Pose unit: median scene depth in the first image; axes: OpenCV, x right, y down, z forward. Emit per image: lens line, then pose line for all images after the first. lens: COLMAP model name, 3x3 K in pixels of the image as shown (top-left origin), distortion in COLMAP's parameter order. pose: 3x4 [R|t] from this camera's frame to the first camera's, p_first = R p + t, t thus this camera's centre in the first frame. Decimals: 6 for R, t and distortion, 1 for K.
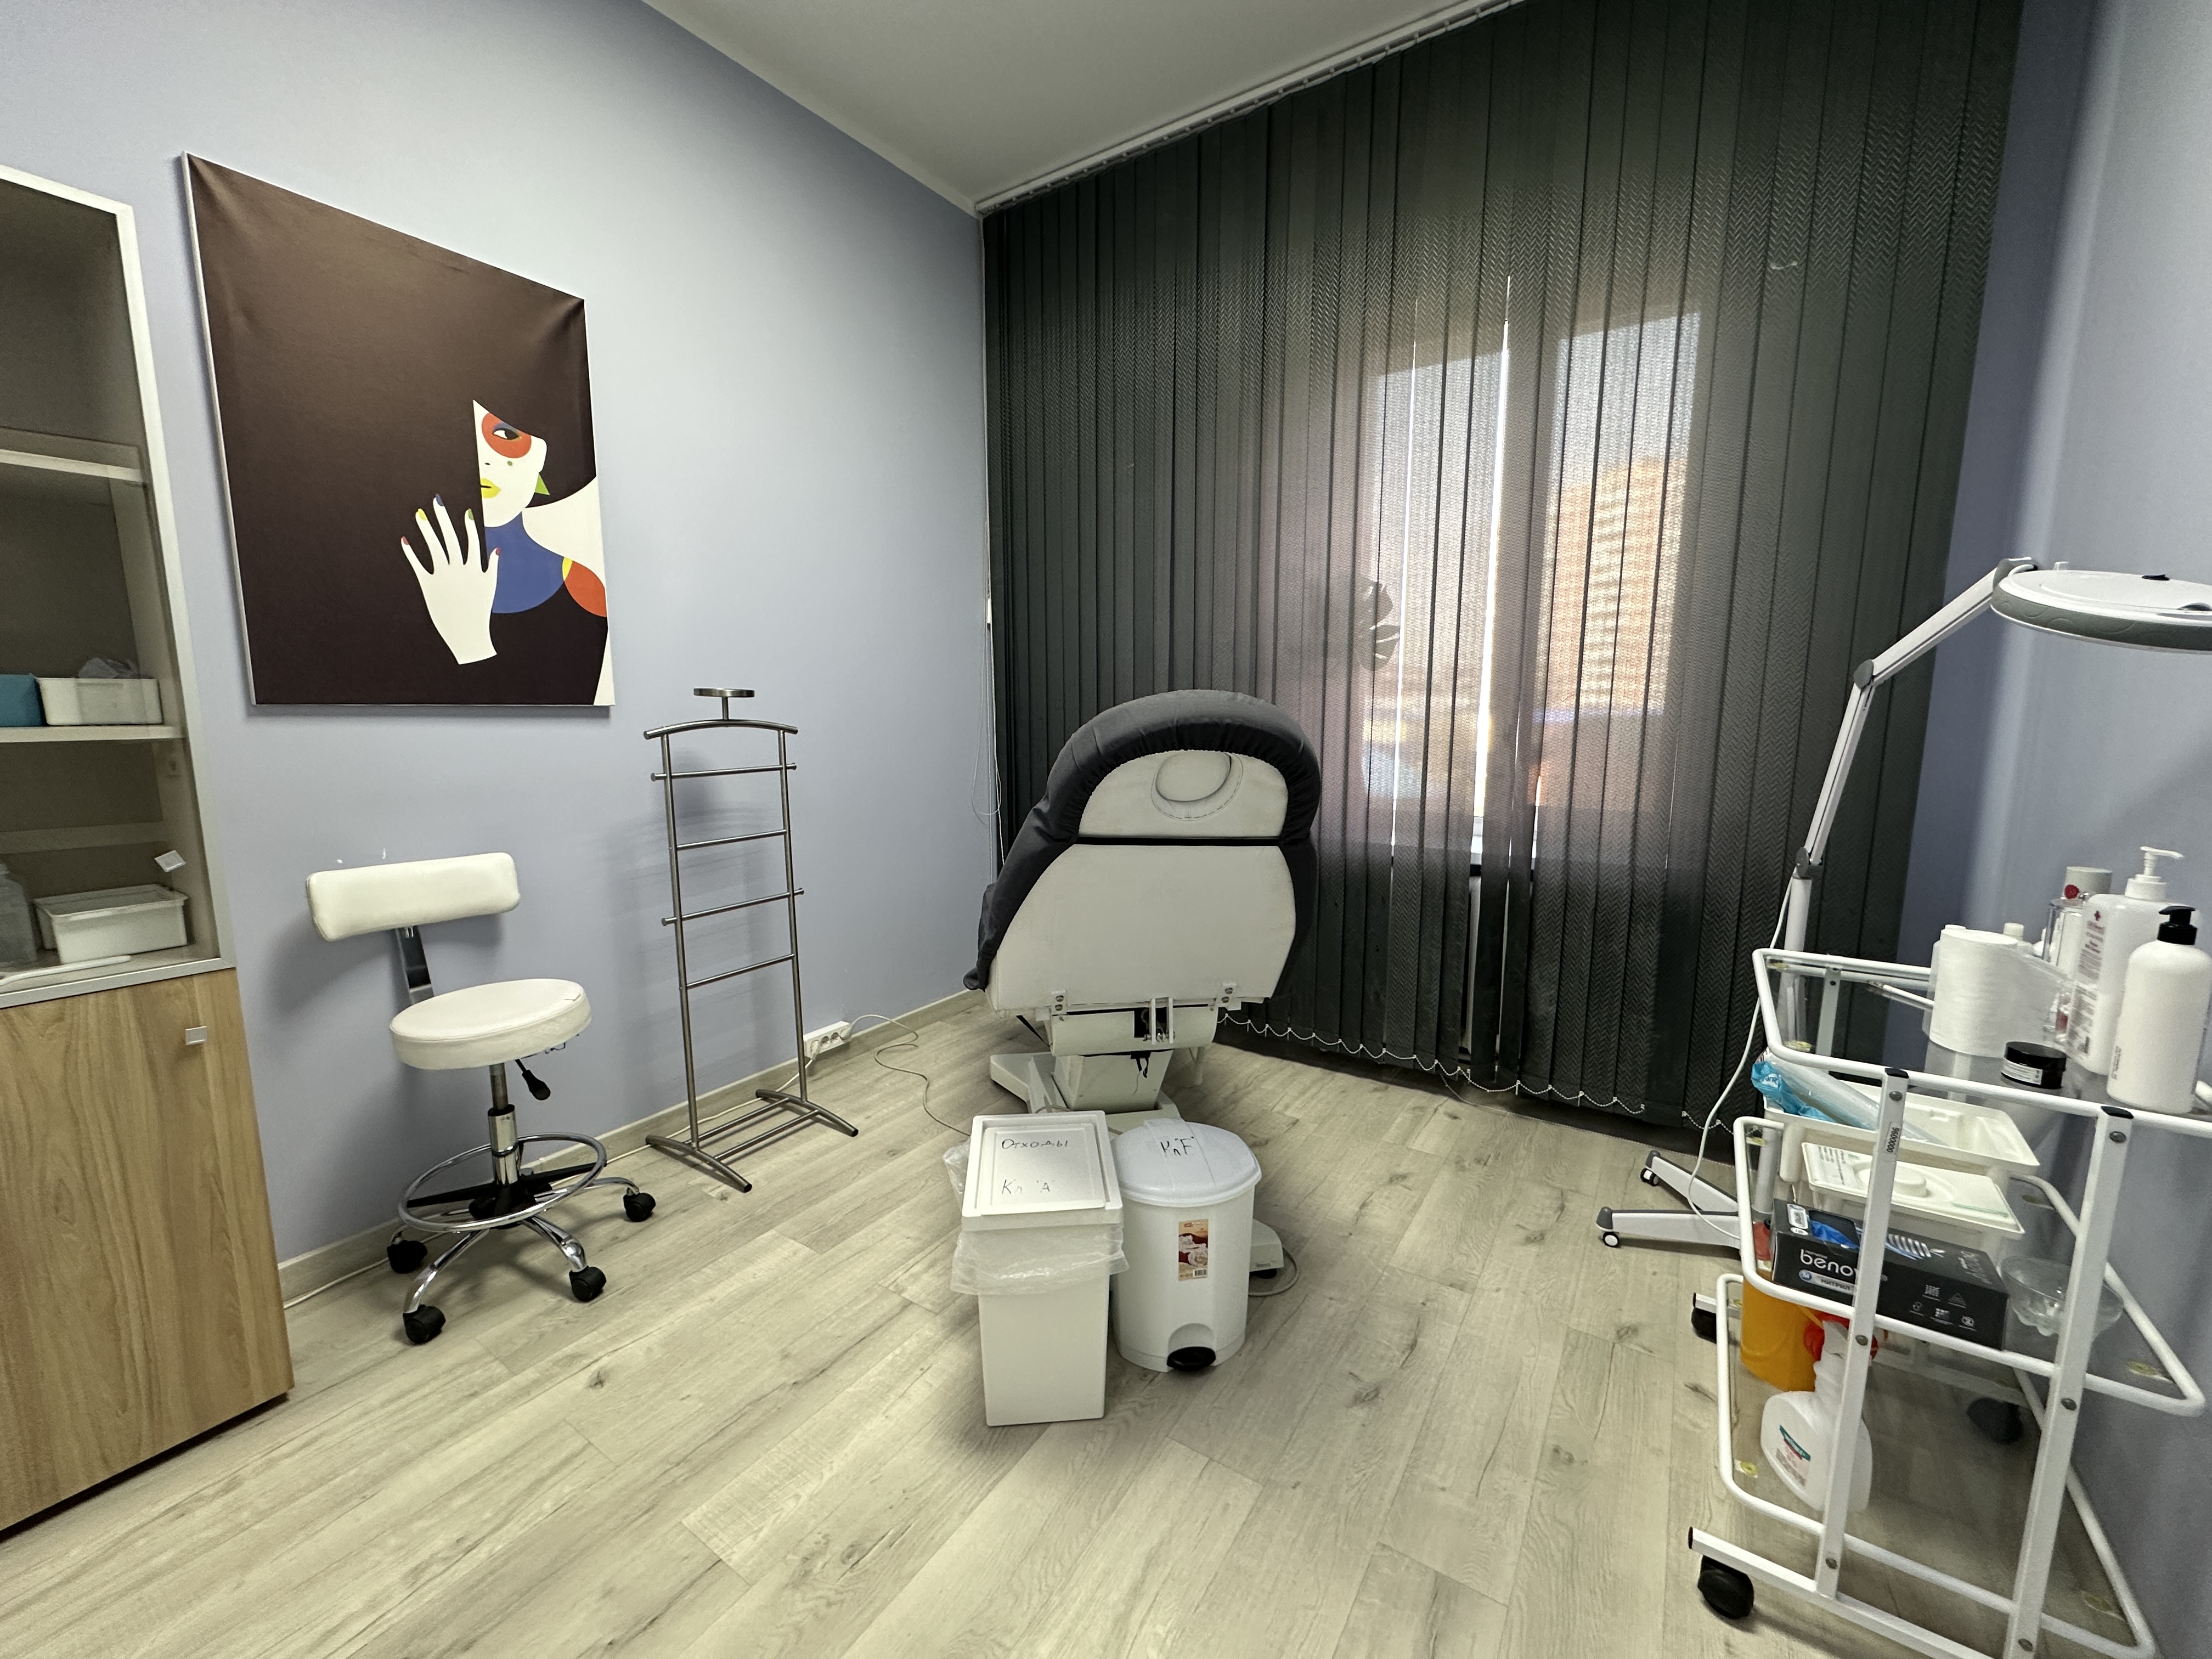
lens RADIAL K [[891.6, 0, 1101.9], [0, 891.6, 826.3], [0, 0, 1]] dist [-0.001715, -0.000224]
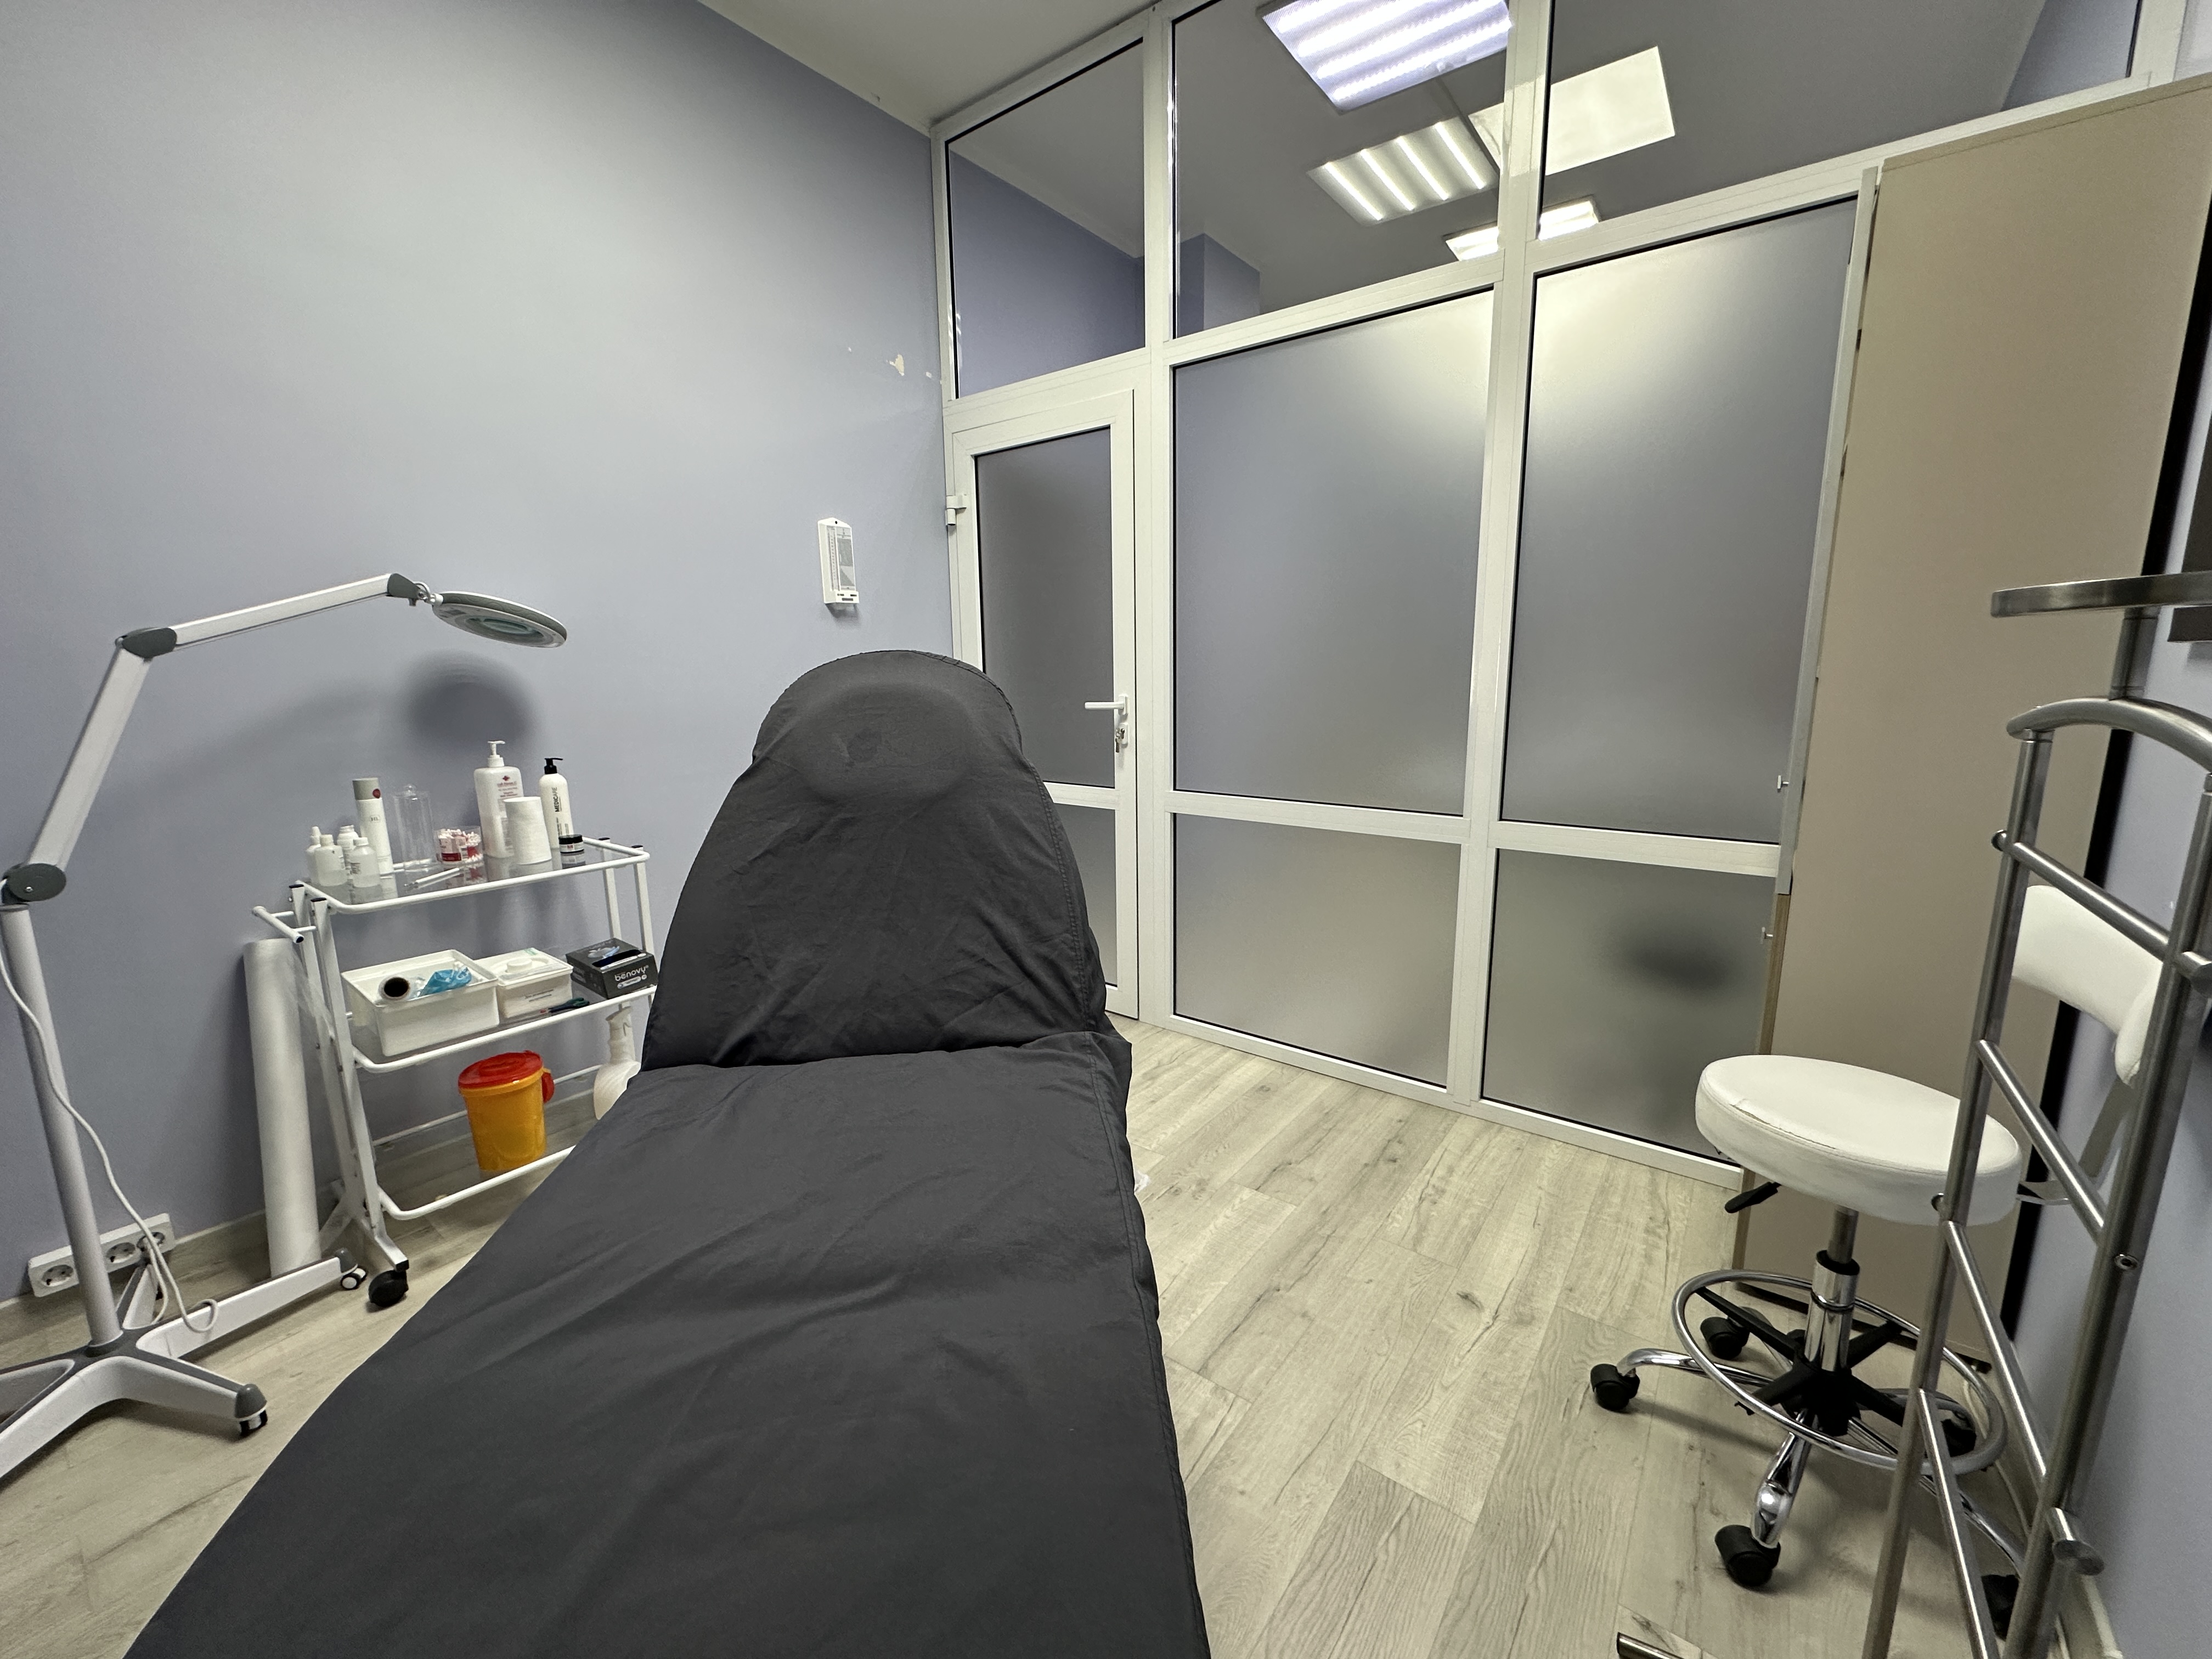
lens RADIAL K [[891.6, 0, 1109.6], [0, 891.6, 827.1], [0, 0, 1]] dist [-0.001715, -0.000224]
pose [[-0.998700, -0.003450, 0.050857, -0.209197], [0.013060, 0.947086, 0.320714, -0.274310], [-0.049272, 0.320962, -0.945810, 2.001717]]
